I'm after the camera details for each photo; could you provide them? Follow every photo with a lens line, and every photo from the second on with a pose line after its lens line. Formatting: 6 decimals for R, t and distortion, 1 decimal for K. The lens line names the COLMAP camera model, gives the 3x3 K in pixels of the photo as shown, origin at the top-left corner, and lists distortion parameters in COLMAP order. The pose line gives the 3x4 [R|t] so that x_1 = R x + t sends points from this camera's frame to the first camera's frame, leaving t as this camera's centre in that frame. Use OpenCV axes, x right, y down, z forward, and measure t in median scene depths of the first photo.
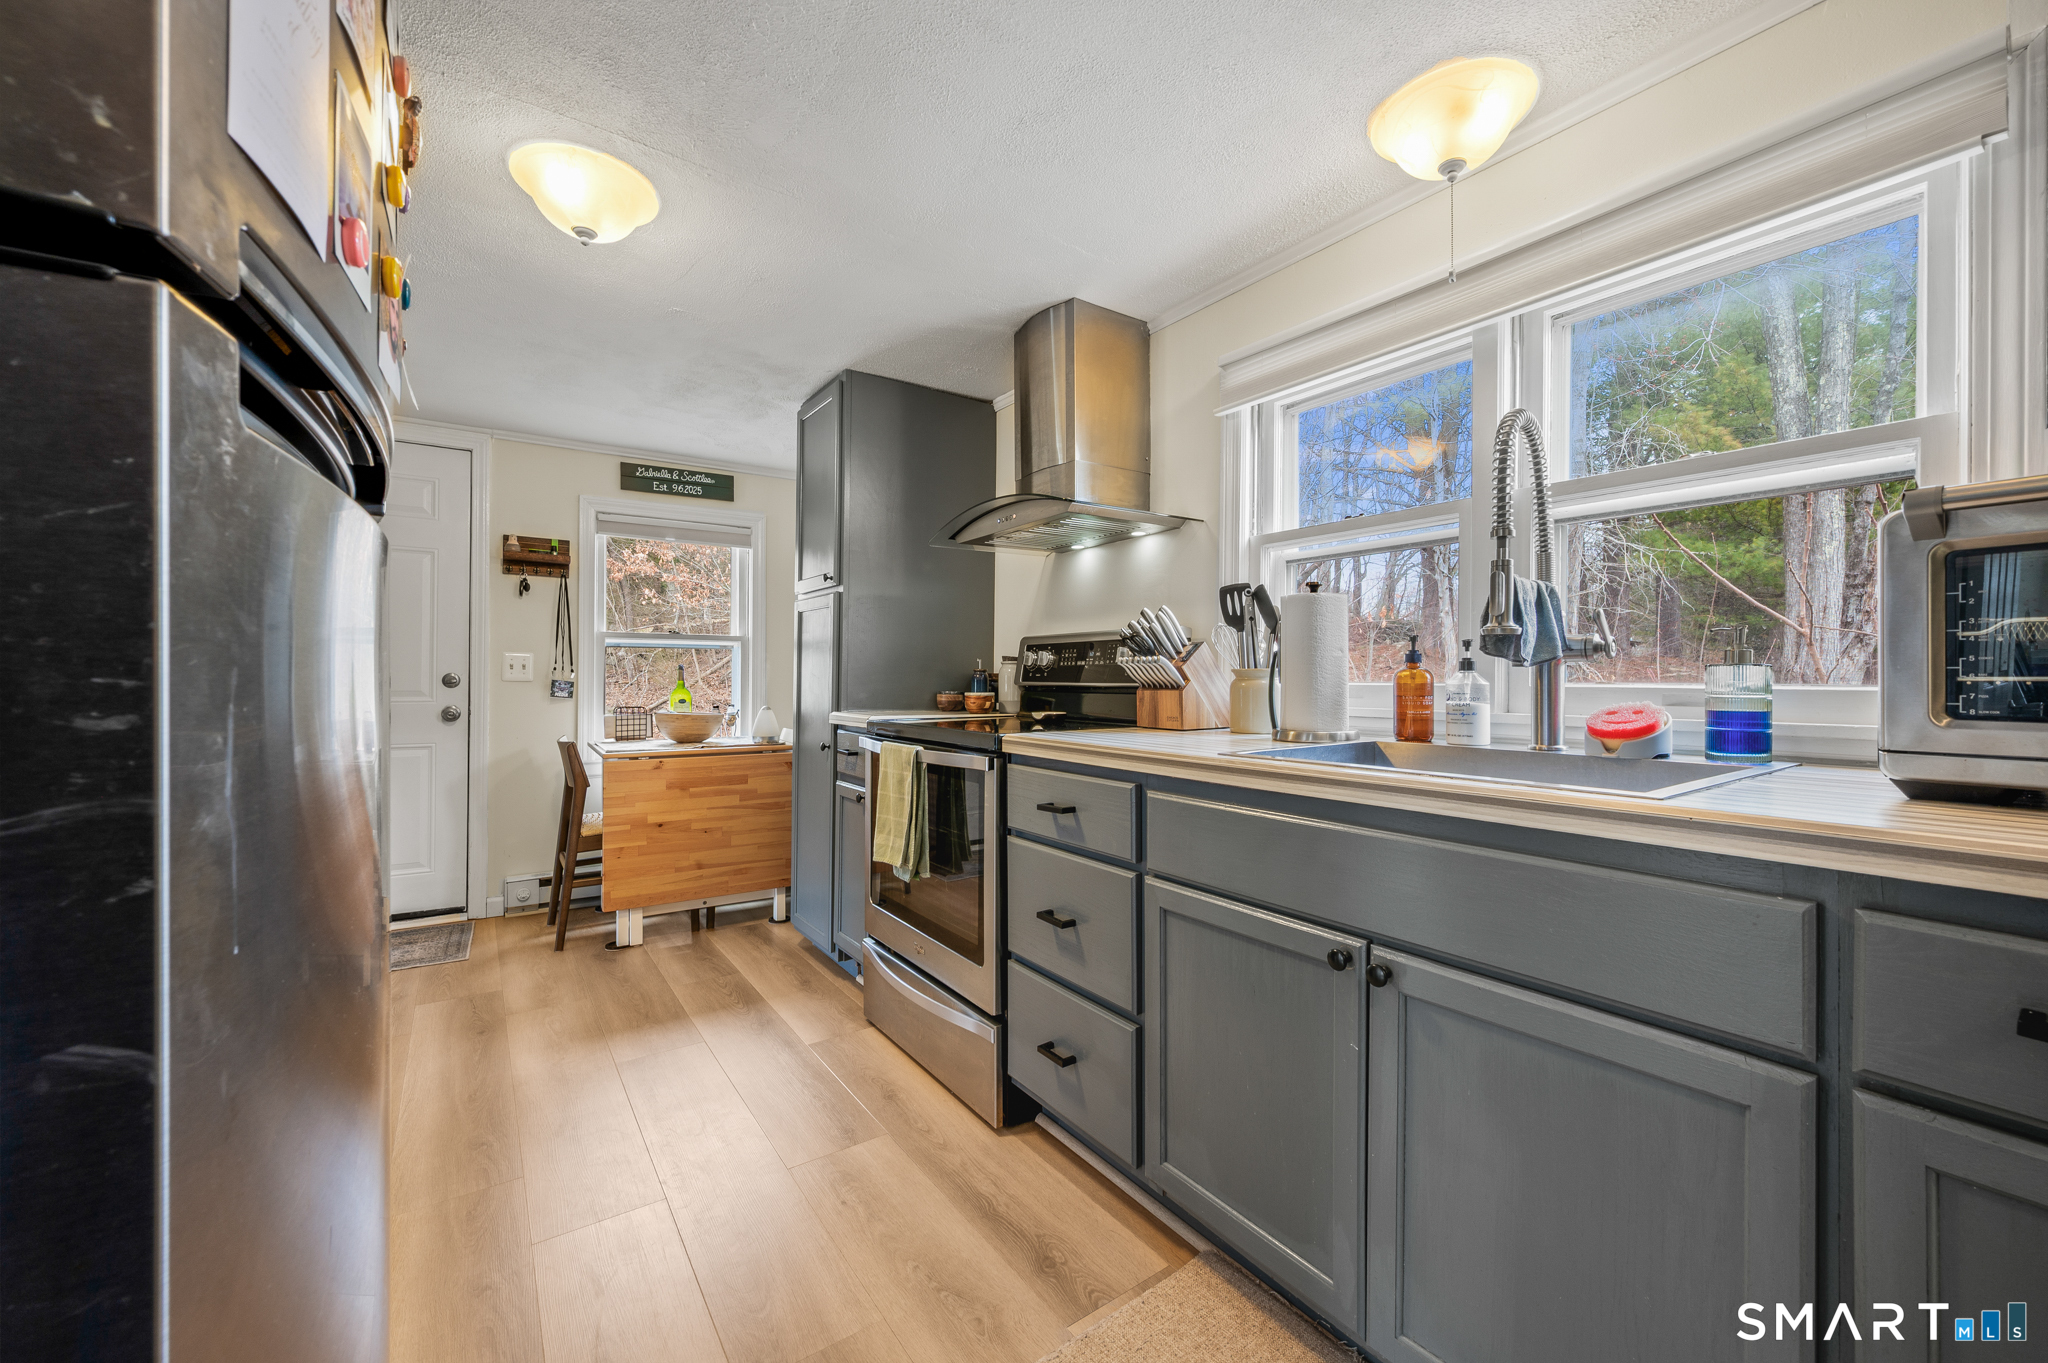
lens RADIAL K [[822.2, 0, 1034.7], [0, 822.2, 677.3], [0, 0, 1]] dist [-0.002282, -0.000060]
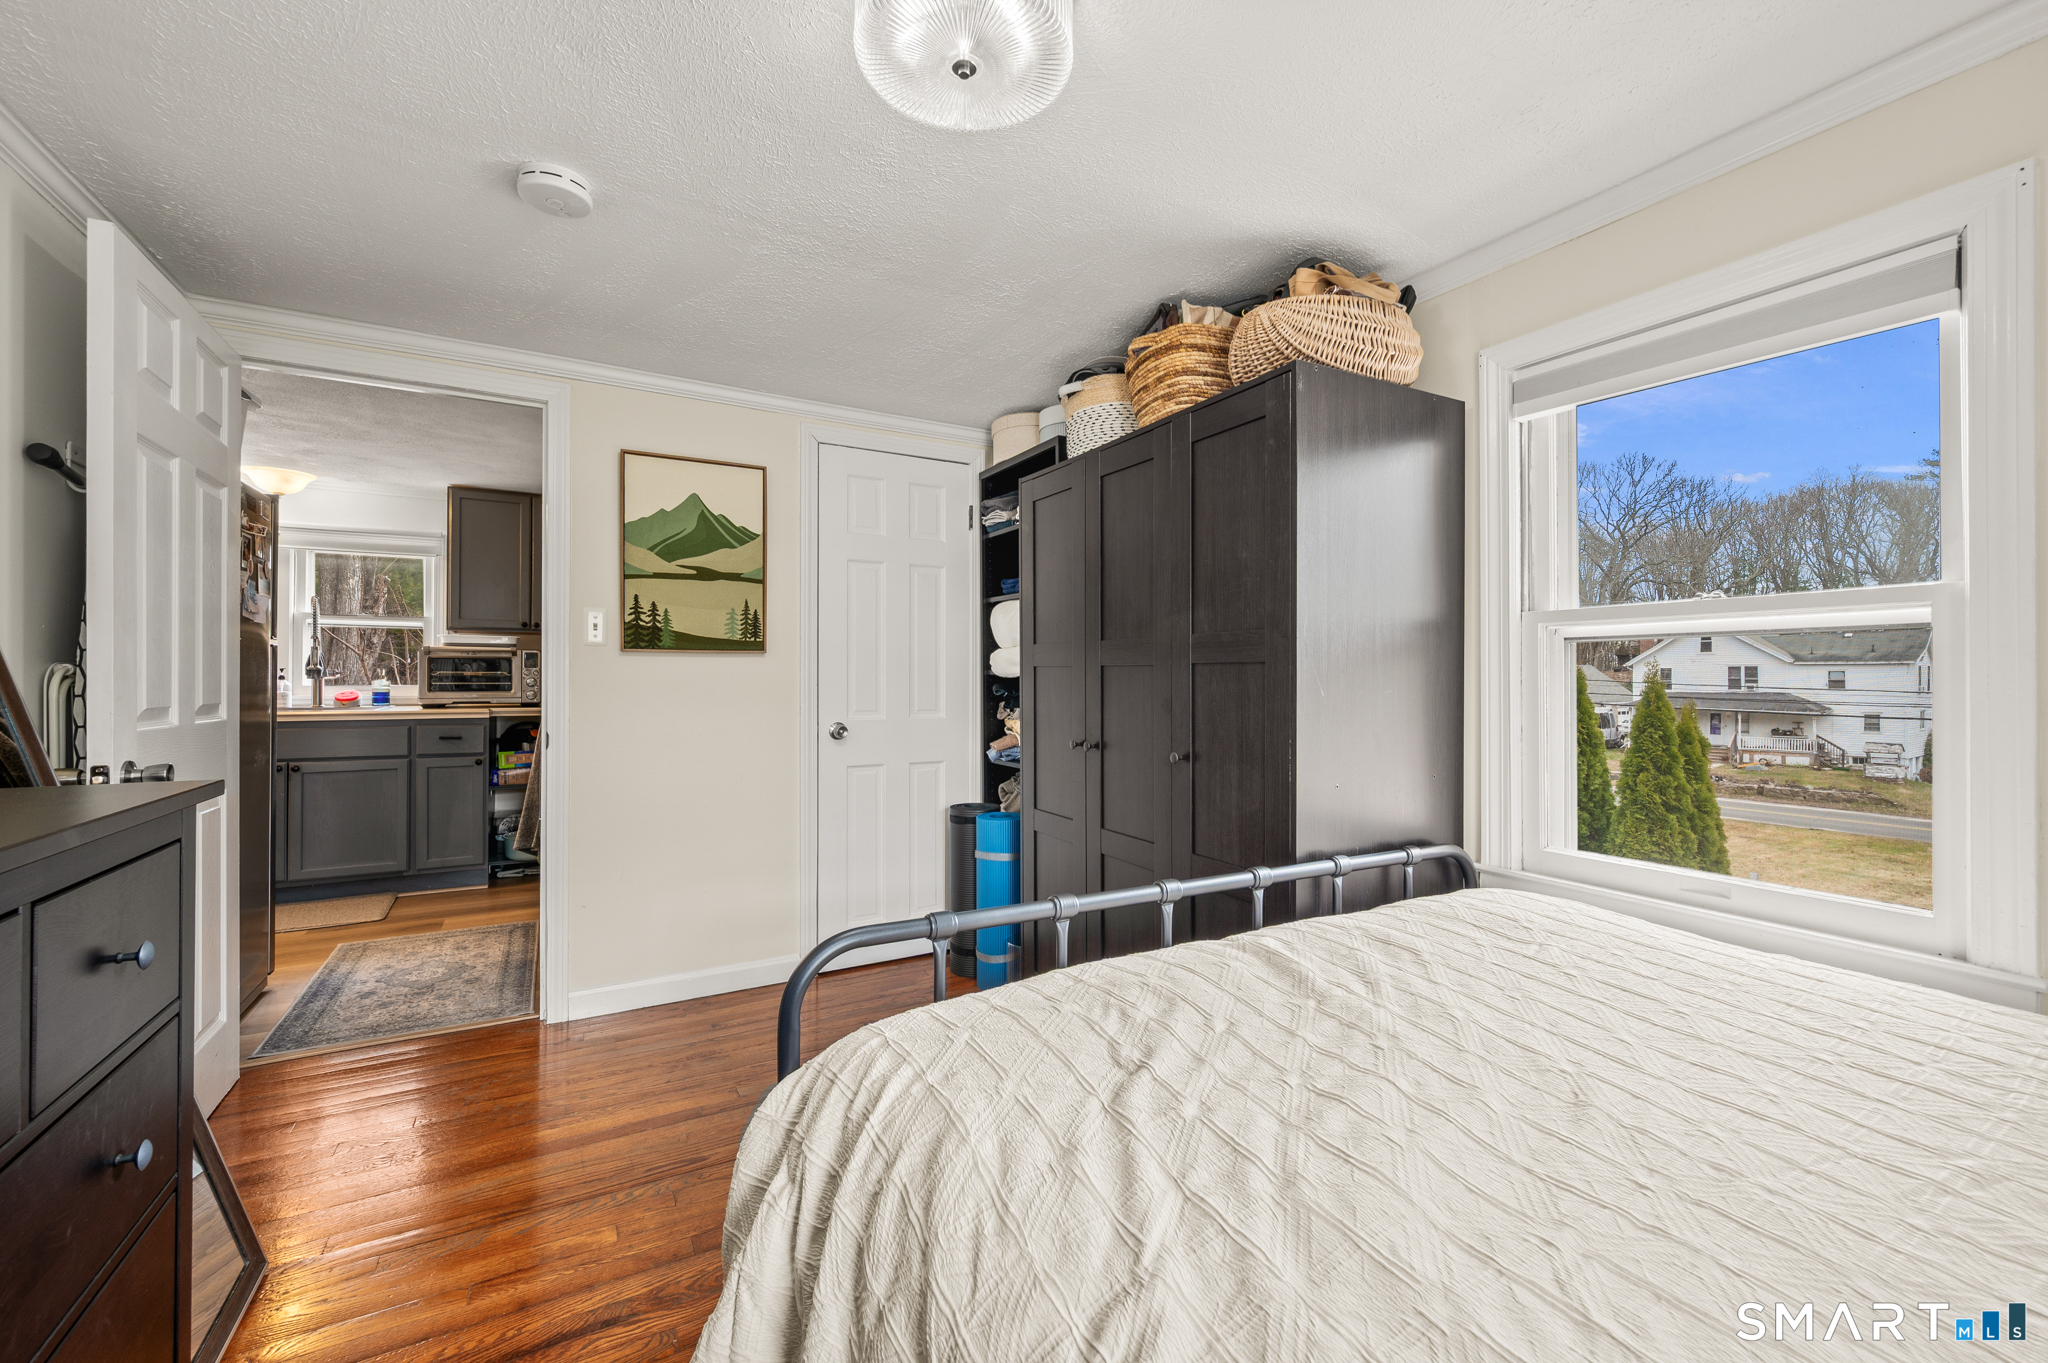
lens RADIAL K [[822.2, 0, 1034.7], [0, 822.2, 677.3], [0, 0, 1]] dist [-0.002282, -0.000060]
pose [[0.090792, -0.002430, 0.995867, -0.917113], [-0.004004, 0.999988, 0.002805, -0.016629], [-0.995862, -0.004242, 0.090781, -0.811814]]
